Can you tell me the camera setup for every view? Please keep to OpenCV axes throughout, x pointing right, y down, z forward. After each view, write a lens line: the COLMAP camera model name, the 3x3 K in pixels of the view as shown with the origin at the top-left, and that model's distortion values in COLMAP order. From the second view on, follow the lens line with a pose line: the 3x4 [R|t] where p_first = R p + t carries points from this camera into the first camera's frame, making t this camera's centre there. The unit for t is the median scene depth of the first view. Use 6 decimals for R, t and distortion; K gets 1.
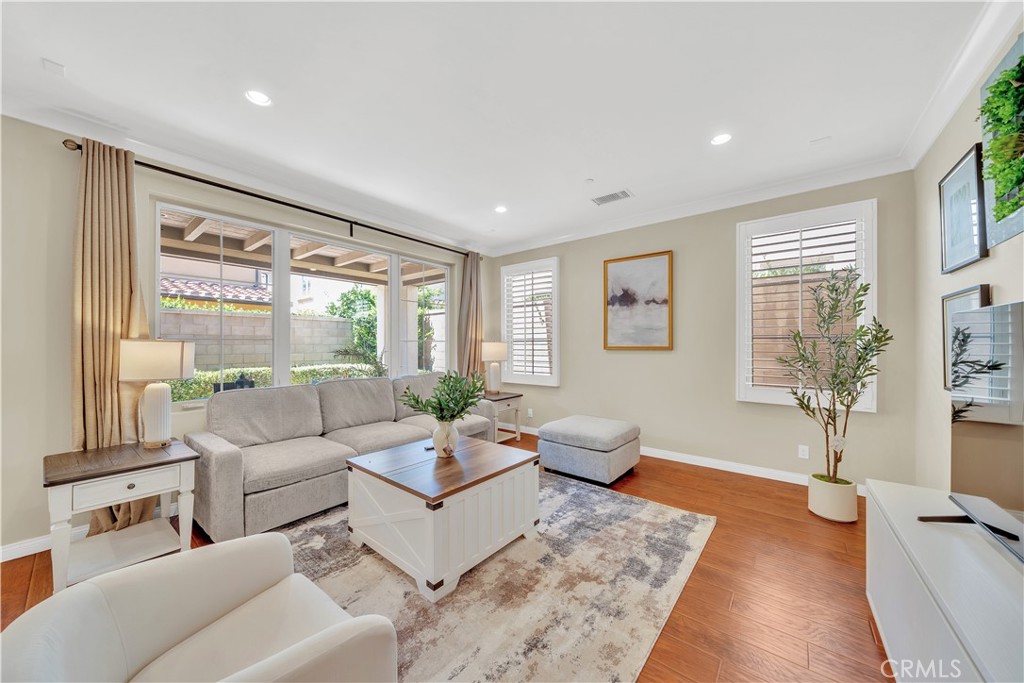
lens RADIAL K [[342.9, 0, 515.1], [0, 342.9, 344.7], [0, 0, 1]] dist [-0.004624, -0.000088]
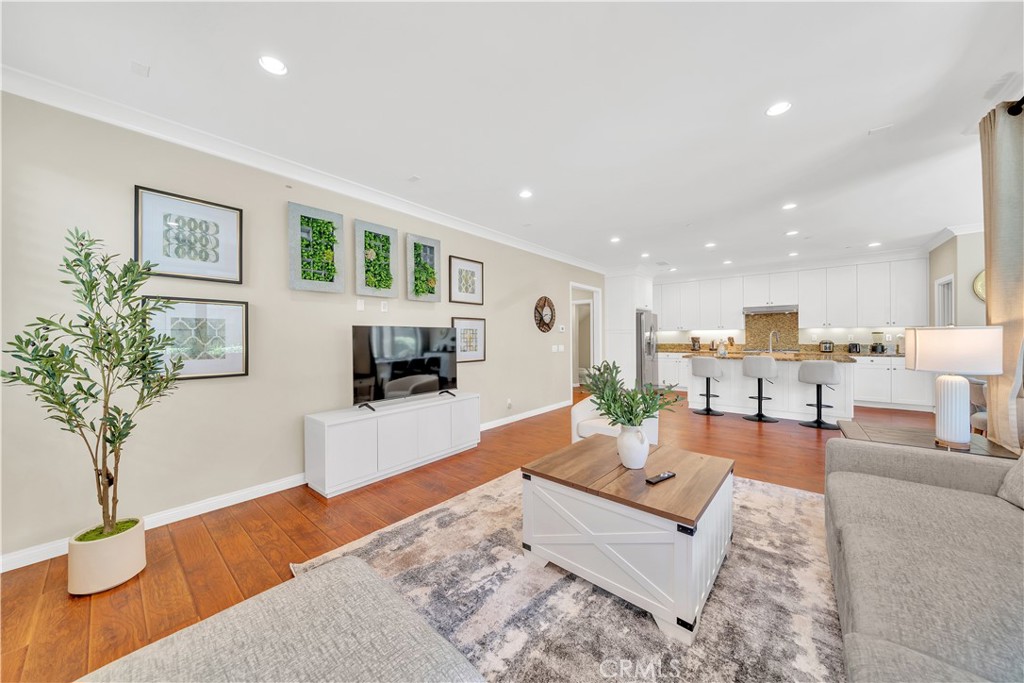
lens RADIAL K [[342.9, 0, 515.1], [0, 342.9, 344.7], [0, 0, 1]] dist [-0.004624, -0.000088]
pose [[-0.999730, 0.010413, 0.020782, 0.047978], [0.010763, 0.999801, 0.016817, 0.005387], [-0.020603, 0.017036, -0.999643, 1.306289]]
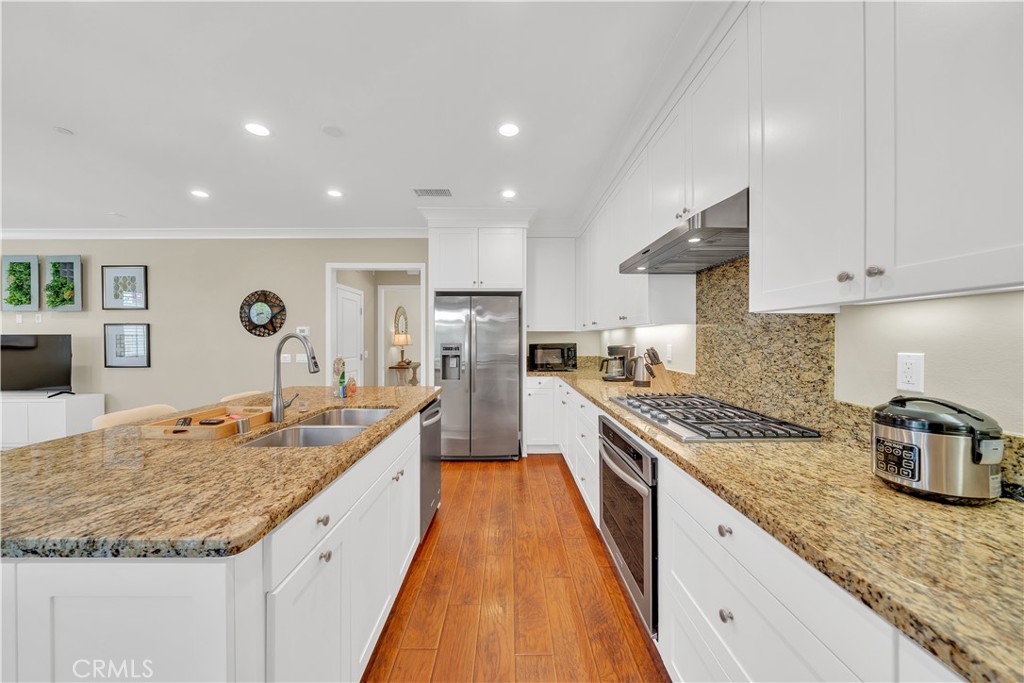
lens RADIAL K [[349.1, 0, 510.2], [0, 349.1, 336.0], [0, 0, 1]] dist [-0.003543, -0.000128]
pose [[-0.636599, 0.011698, 0.771106, -1.753157], [0.003671, 0.999920, -0.012138, -0.011078], [-0.771186, -0.004897, -0.636591, -0.344876]]
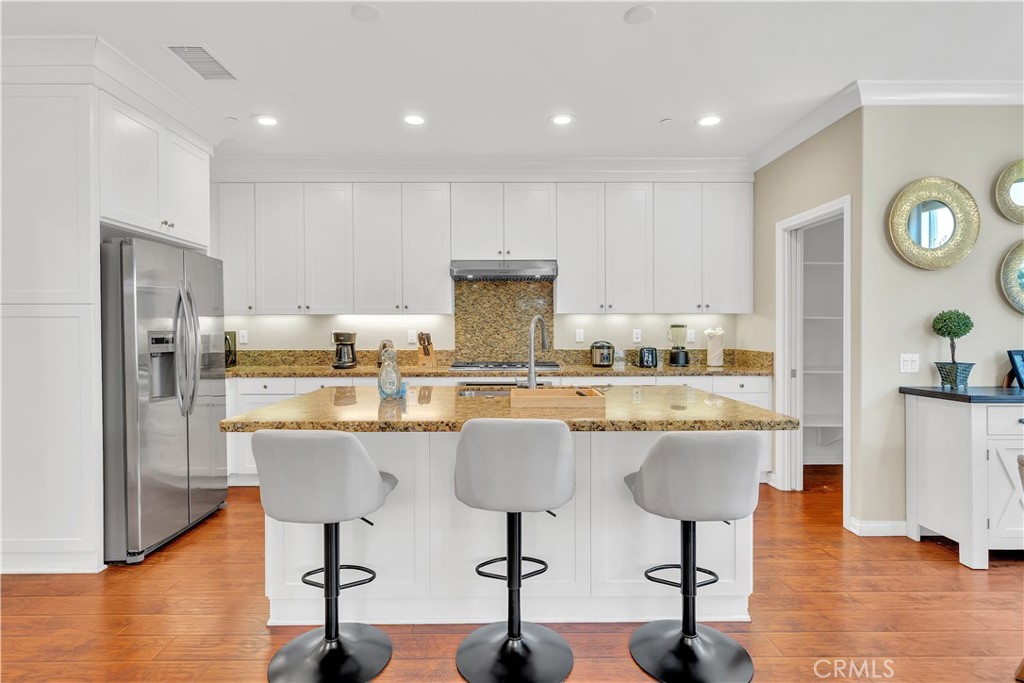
lens RADIAL K [[508.5, 0, 507.3], [0, 508.5, 336.1], [0, 0, 1]] dist [-0.002864, -0.000616]
pose [[-0.770343, 0.013792, -0.637481, -0.664814], [0.005830, 0.999877, 0.014588, -0.002017], [0.637603, 0.007522, -0.770328, 0.153369]]
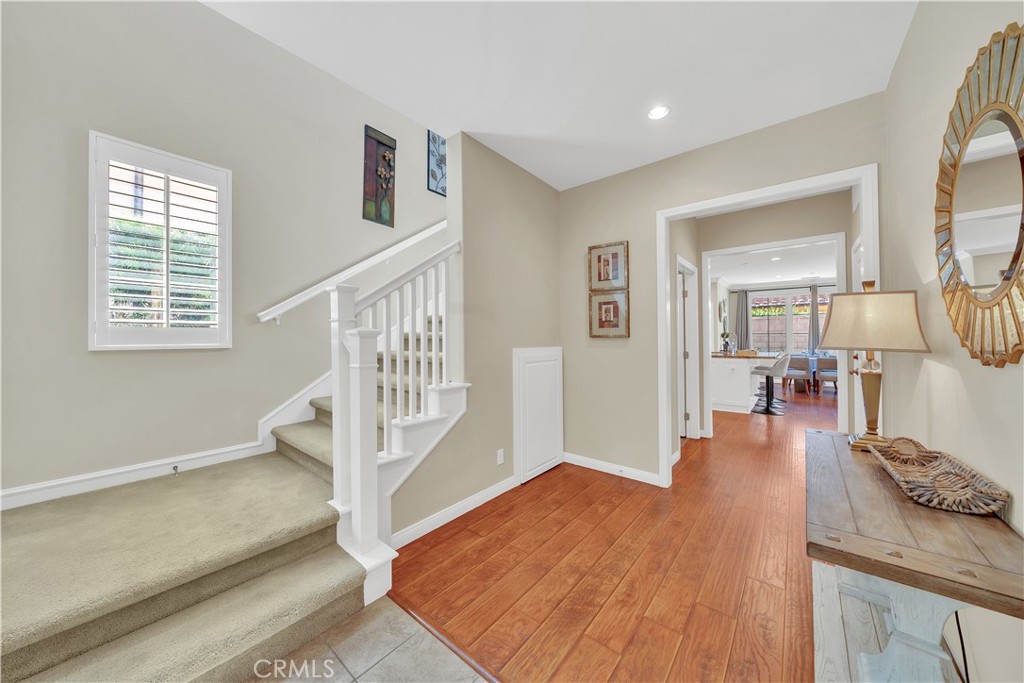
lens RADIAL K [[349.1, 0, 510.2], [0, 349.1, 336.0], [0, 0, 1]] dist [-0.003543, -0.000128]
pose [[-0.005728, -0.006213, -0.999964, 0.857619], [0.005969, 0.999963, -0.006247, 0.004773], [0.999966, -0.006005, -0.005690, -1.701079]]
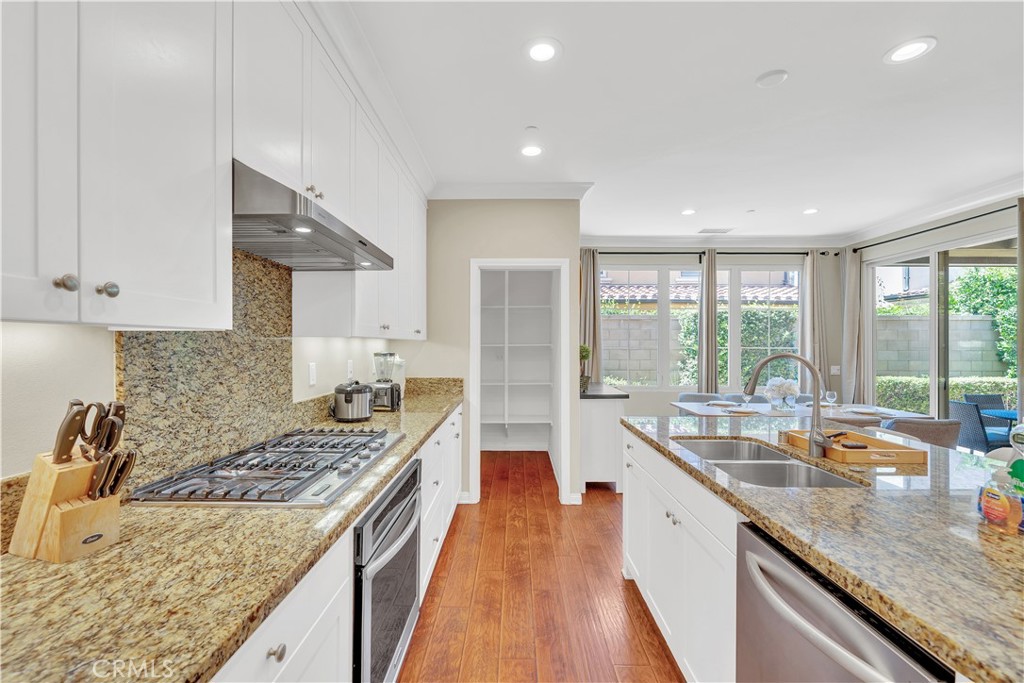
lens RADIAL K [[439.1, 0, 505.8], [0, 439.1, 344.9], [0, 0, 1]] dist [-0.001895, 0.000348]
pose [[0.619064, 0.004750, -0.785326, -0.986160], [-0.003065, 0.999989, 0.003633, -0.031675], [0.785335, 0.000158, 0.619072, -1.020000]]
